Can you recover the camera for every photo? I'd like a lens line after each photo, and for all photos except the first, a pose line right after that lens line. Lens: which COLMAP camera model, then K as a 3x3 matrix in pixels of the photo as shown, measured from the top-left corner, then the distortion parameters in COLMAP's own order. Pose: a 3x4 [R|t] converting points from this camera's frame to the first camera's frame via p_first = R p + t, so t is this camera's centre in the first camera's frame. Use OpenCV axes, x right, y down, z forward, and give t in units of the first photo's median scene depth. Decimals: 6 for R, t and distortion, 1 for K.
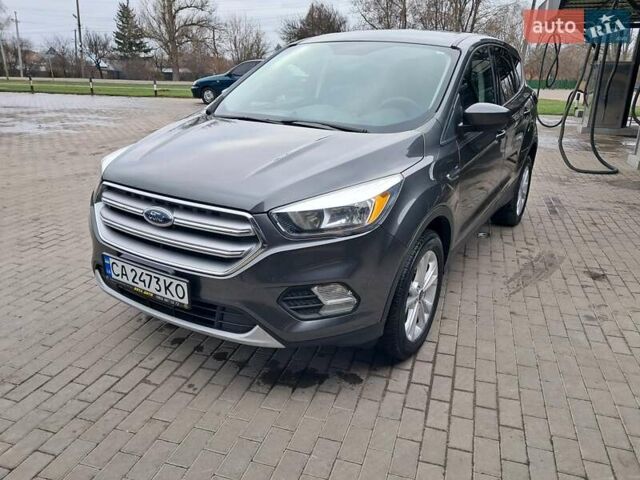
lens RADIAL K [[502.5, 0, 320.0], [0, 502.5, 240.0], [0, 0, 1]] dist [0.010284, -0.002489]
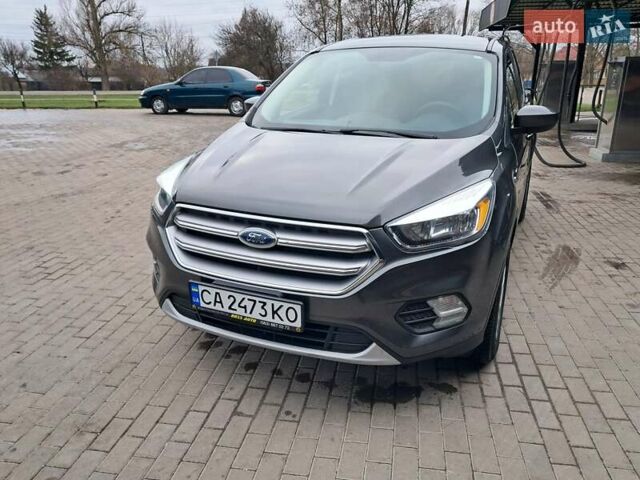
lens RADIAL K [[507.9, 0, 328.4], [0, 507.9, 237.5], [0, 0, 1]] dist [0.012408, -0.009917]
pose [[0.989638, -0.066409, 0.127303, -0.270385], [0.068285, 0.997611, -0.010427, -0.024334], [-0.126307, 0.019012, 0.991809, 0.030176]]
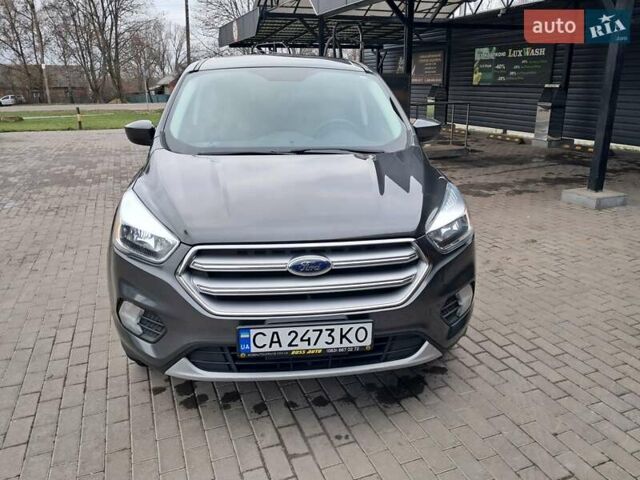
lens RADIAL K [[505.5, 0, 326.2], [0, 505.5, 239.1], [0, 0, 1]] dist [0.014628, -0.002274]
pose [[0.784523, -0.211082, 0.583068, -0.716627], [0.228402, 0.972537, 0.044761, -0.111410], [-0.576504, 0.098058, 0.811189, 0.202913]]
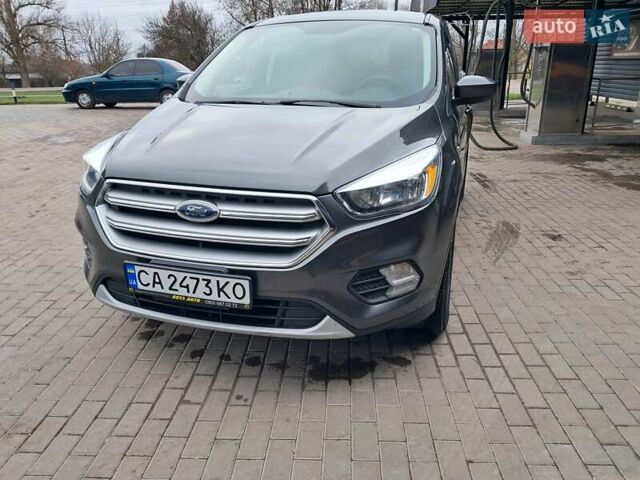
lens RADIAL K [[504.2, 0, 321.1], [0, 504.2, 245.3], [0, 0, 1]] dist [0.015033, -0.011901]
pose [[0.967859, -0.112060, 0.225148, -0.276379], [0.109820, 0.993697, 0.022490, 0.014535], [-0.226249, 0.002959, 0.974065, 0.081498]]
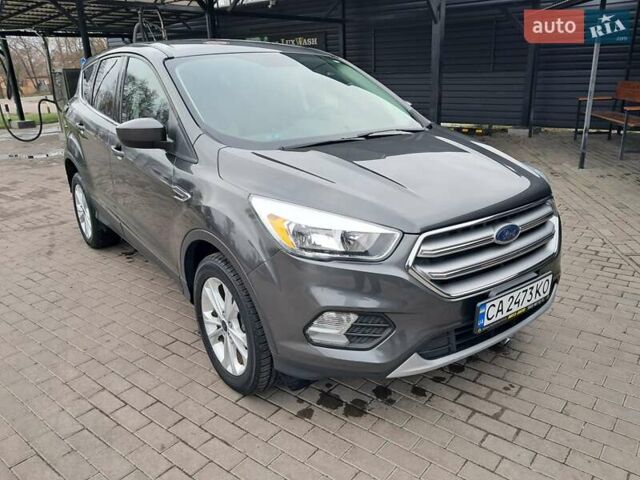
lens RADIAL K [[507.3, 0, 329.1], [0, 507.3, 244.8], [0, 0, 1]] dist [0.010449, -0.004503]
pose [[0.363753, -0.340117, 0.867182, -1.134958], [0.346633, 0.913522, 0.212892, -0.308329], [-0.864598, 0.223154, 0.450192, 0.749899]]
